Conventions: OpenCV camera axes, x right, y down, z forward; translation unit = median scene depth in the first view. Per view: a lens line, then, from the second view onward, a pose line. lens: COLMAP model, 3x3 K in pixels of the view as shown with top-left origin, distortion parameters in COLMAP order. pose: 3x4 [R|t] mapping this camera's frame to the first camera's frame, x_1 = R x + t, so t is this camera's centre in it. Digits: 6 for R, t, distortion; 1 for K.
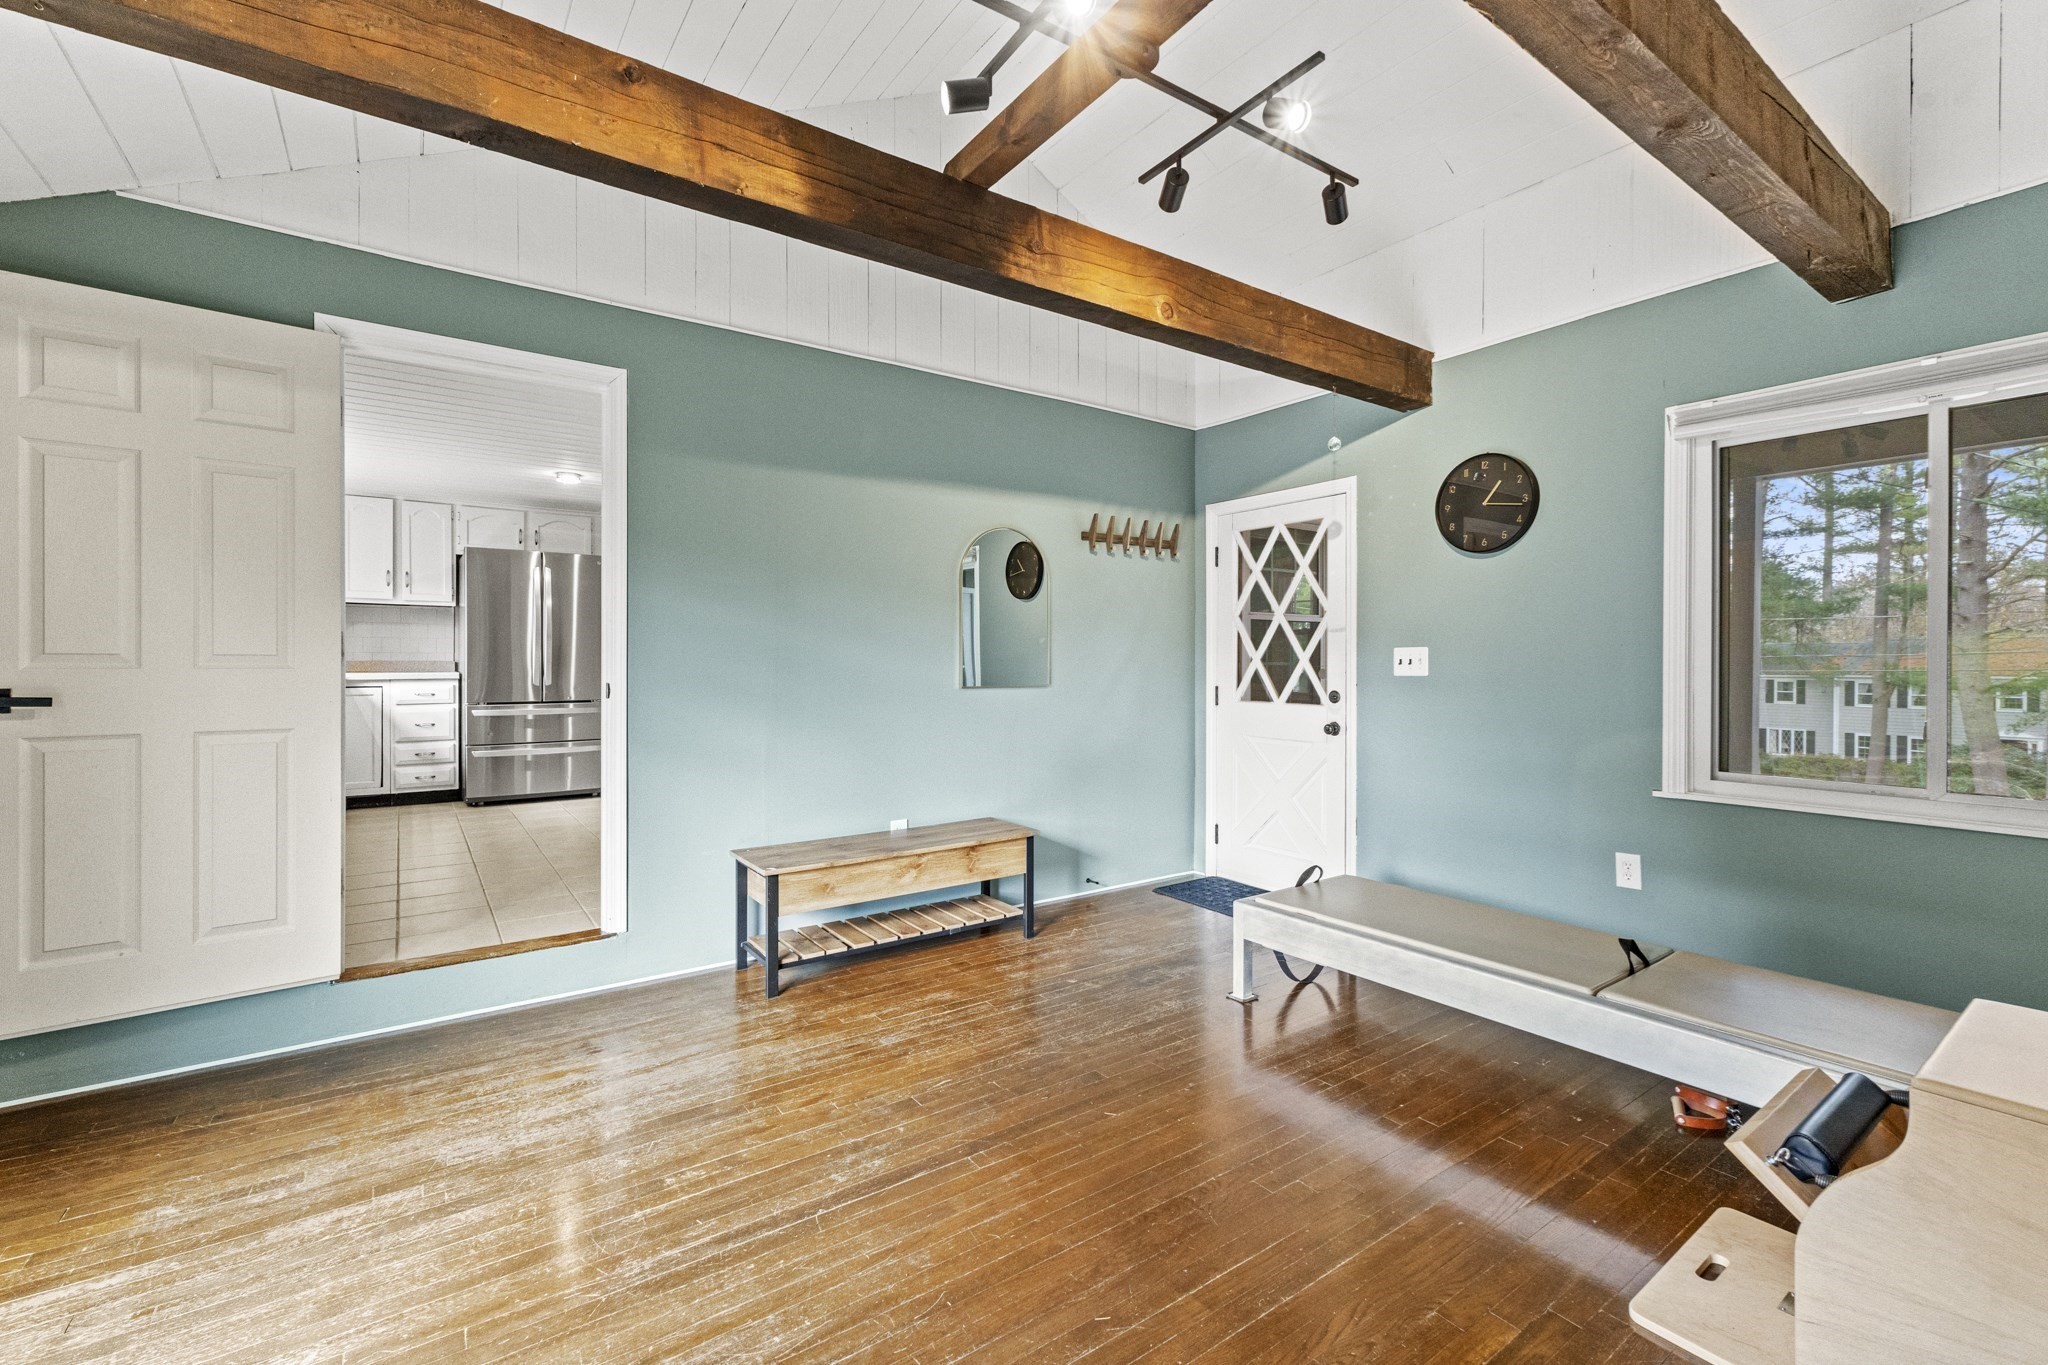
lens RADIAL K [[877.5, 0, 1034.4], [0, 877.5, 664.4], [0, 0, 1]] dist [0.003549, 0.000374]
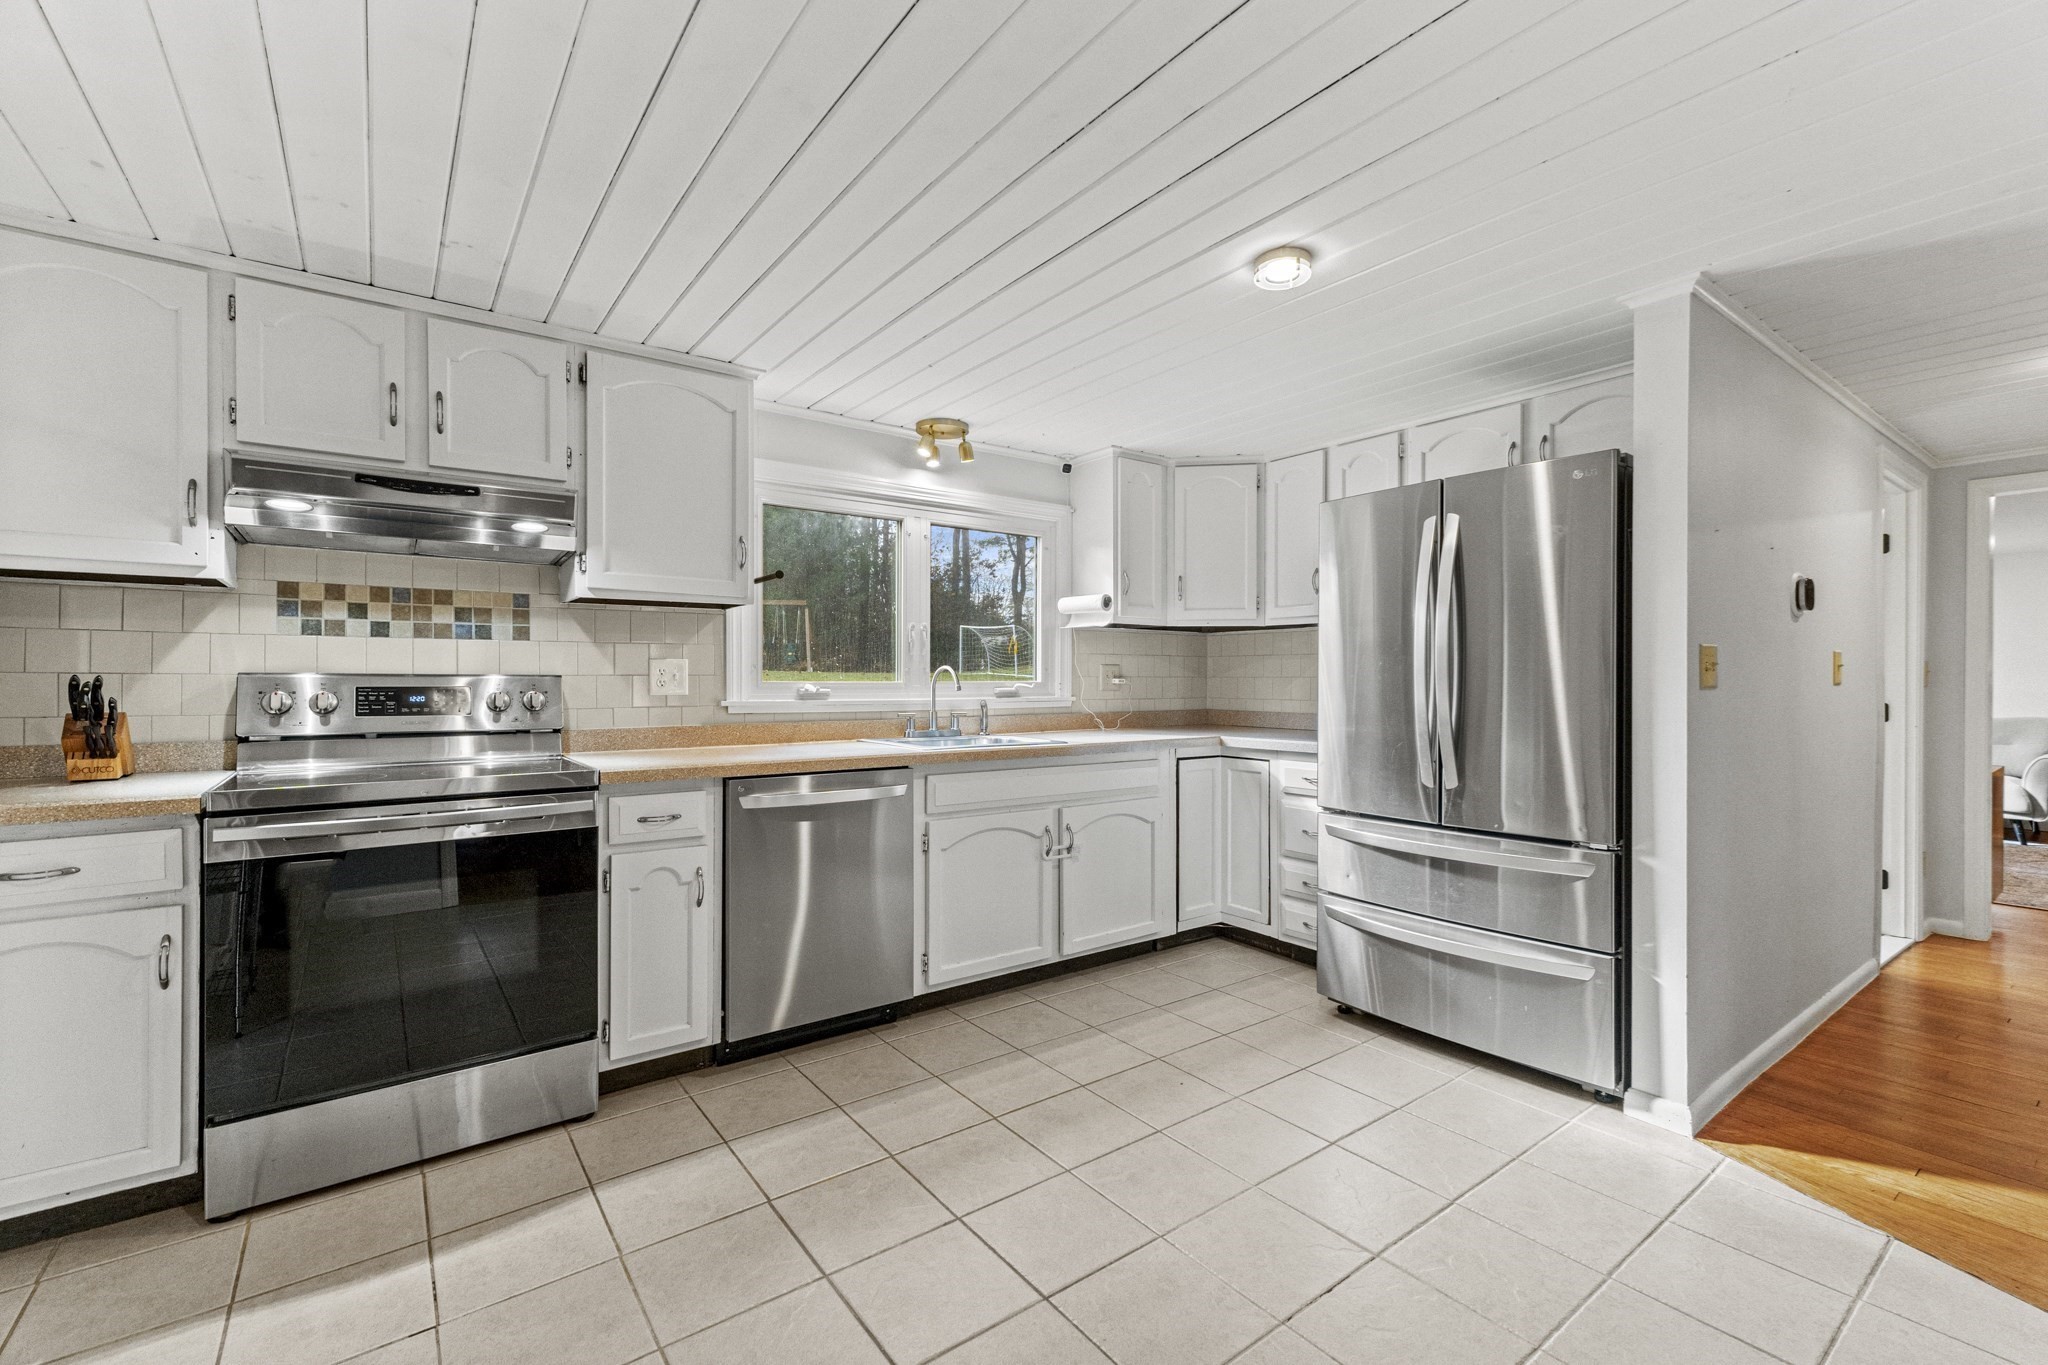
lens RADIAL K [[873.1, 0, 1024.0], [0, 873.1, 682.5], [0, 0, 1]] dist [0.004119, 0.000457]
pose [[0.015291, 0.003069, -0.999878, -0.290195], [-0.003792, 0.999988, 0.003011, -0.063138], [0.999876, 0.003746, 0.015302, 1.715504]]
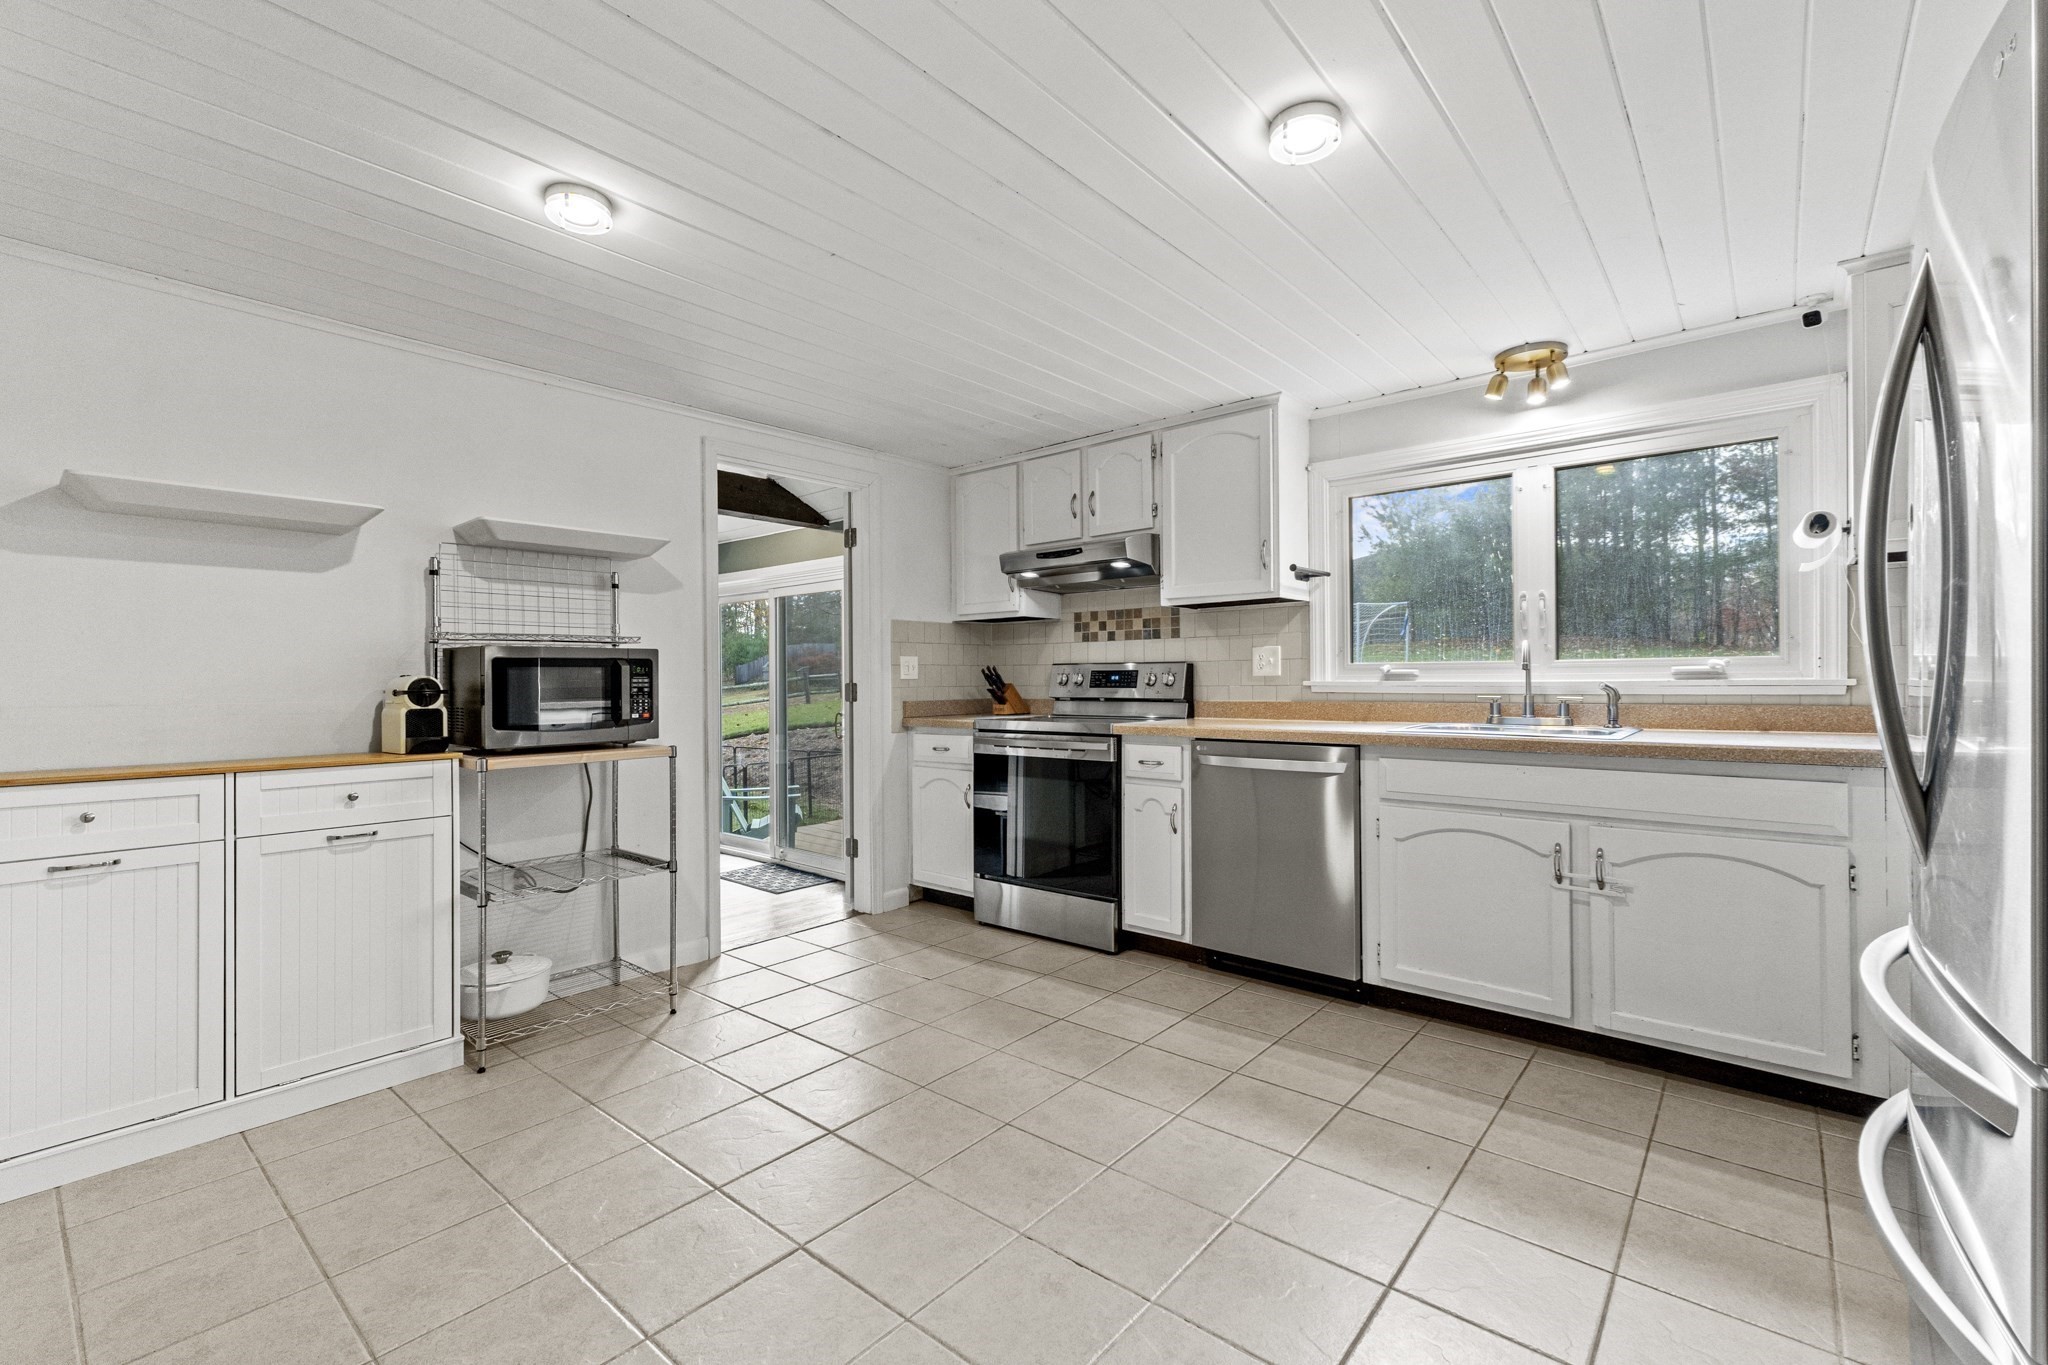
lens RADIAL K [[881.8, 0, 1029.6], [0, 881.8, 675.1], [0, 0, 1]] dist [0.010930, 0.000201]
pose [[-0.970142, 0.006589, -0.242447, -0.699038], [0.007385, 0.999970, -0.002377, -0.043598], [0.242424, -0.004096, -0.970162, 2.491523]]
